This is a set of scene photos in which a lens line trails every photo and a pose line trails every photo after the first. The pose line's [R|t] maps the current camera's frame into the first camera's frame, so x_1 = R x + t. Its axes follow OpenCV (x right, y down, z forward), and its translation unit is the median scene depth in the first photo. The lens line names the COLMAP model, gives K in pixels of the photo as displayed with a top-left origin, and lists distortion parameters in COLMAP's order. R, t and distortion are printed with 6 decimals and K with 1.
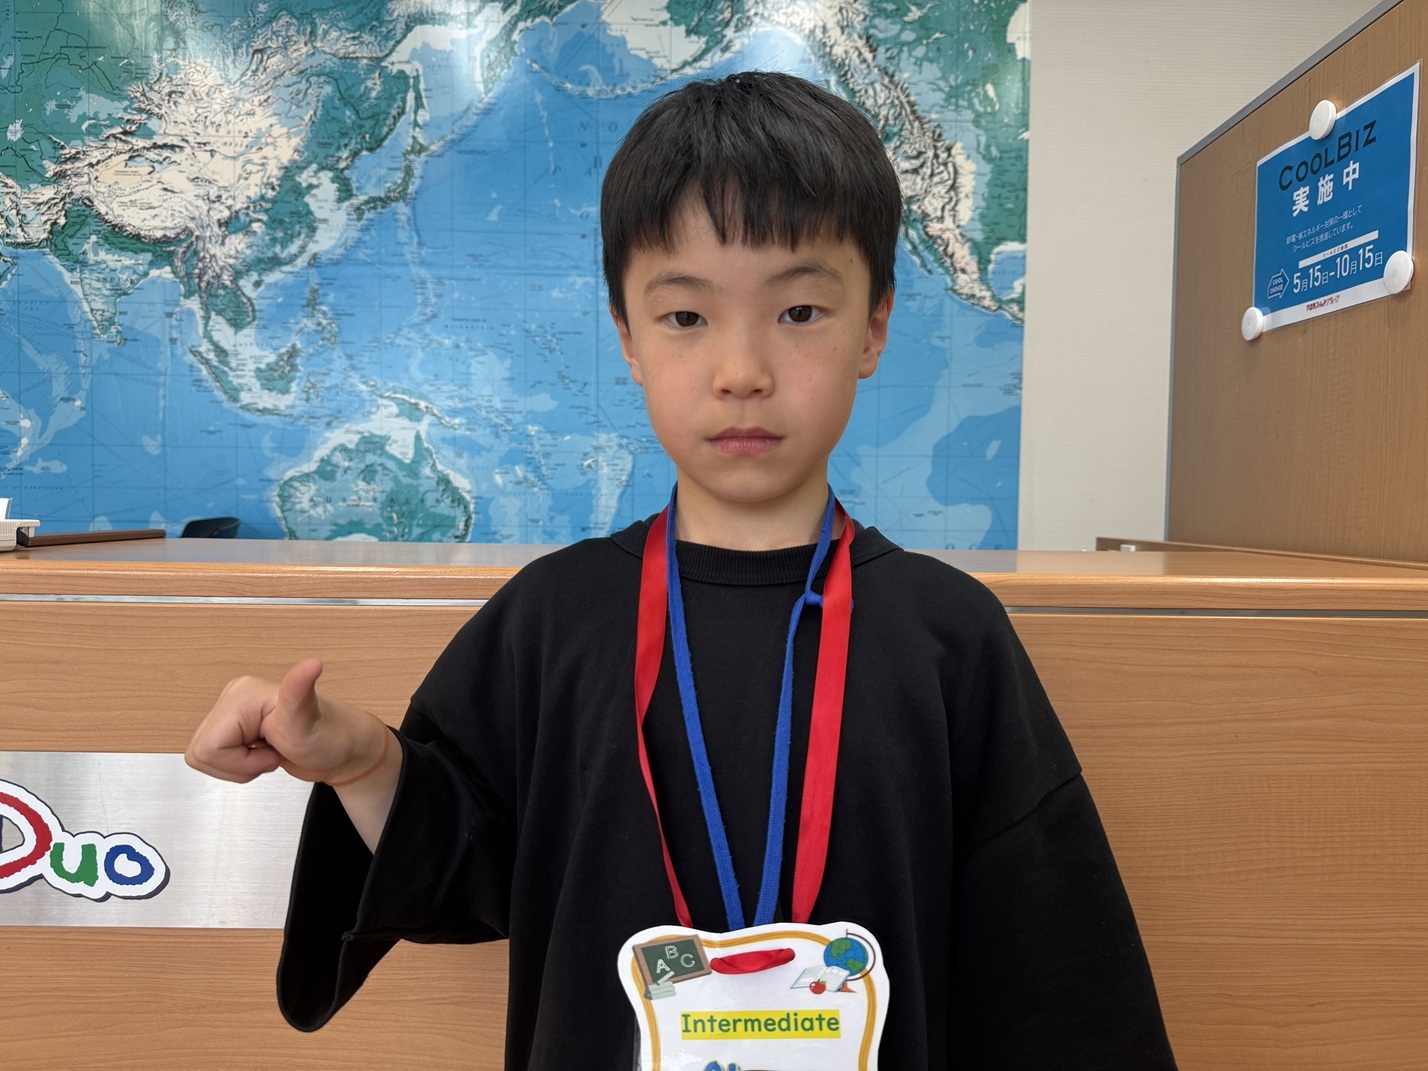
lens RADIAL K [[1013.3, 0, 707.1], [0, 1013.3, 549.3], [0, 0, 1]] dist [-0.008917, -0.003366]
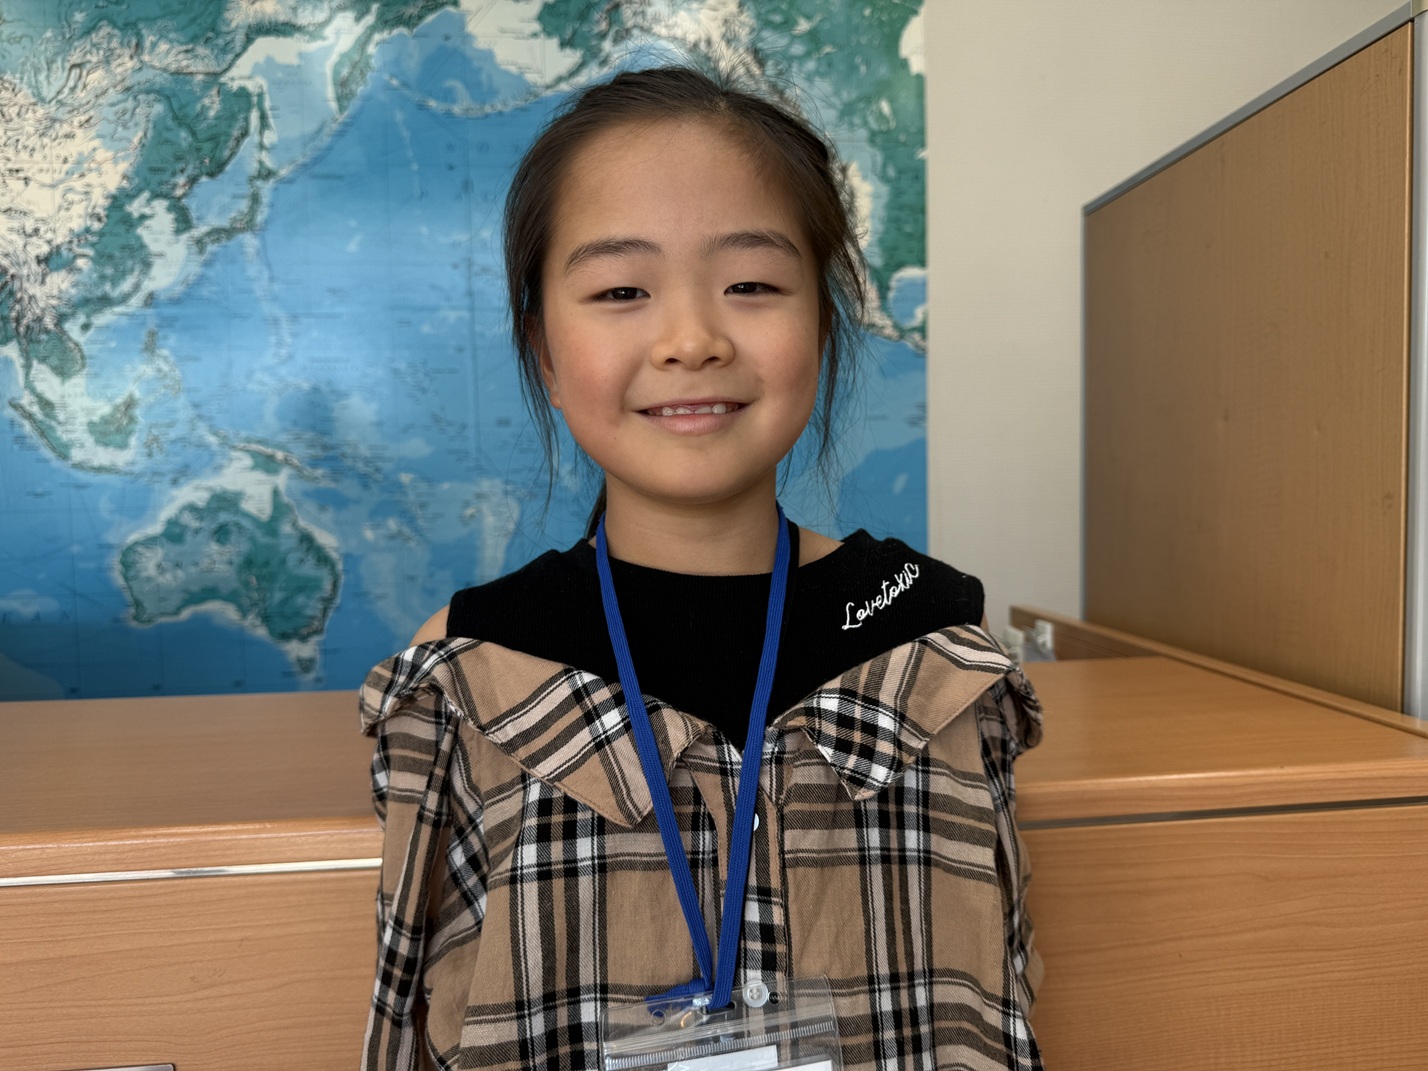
lens RADIAL K [[1013.3, 0, 707.6], [0, 1013.3, 526.2], [0, 0, 1]] dist [-0.008917, -0.003366]
pose [[0.995913, -0.034244, 0.083570, 0.021834], [0.033380, 0.999374, 0.011721, -0.078685], [-0.083919, -0.008883, 0.996433, 0.063913]]
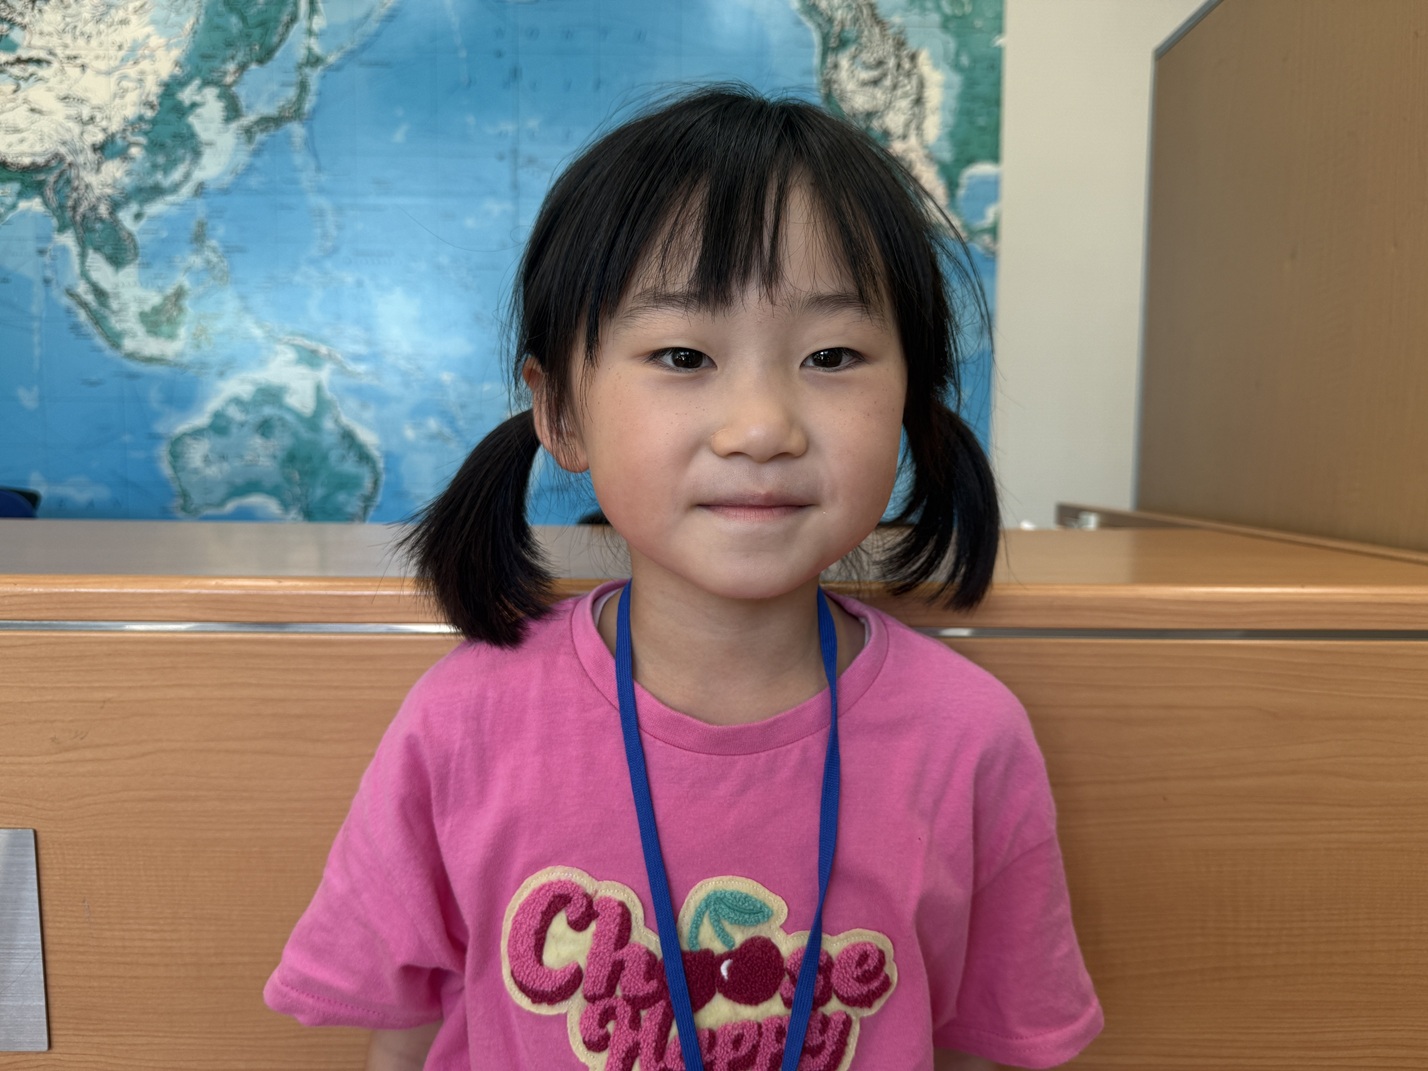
lens RADIAL K [[1013.3, 0, 714.7], [0, 1013.3, 543.4], [0, 0, 1]] dist [-0.008917, -0.003366]
pose [[0.999936, -0.001494, -0.011200, 0.075948], [0.002030, 0.998845, 0.048008, -0.014674], [0.011115, -0.048027, 0.998784, 0.097902]]
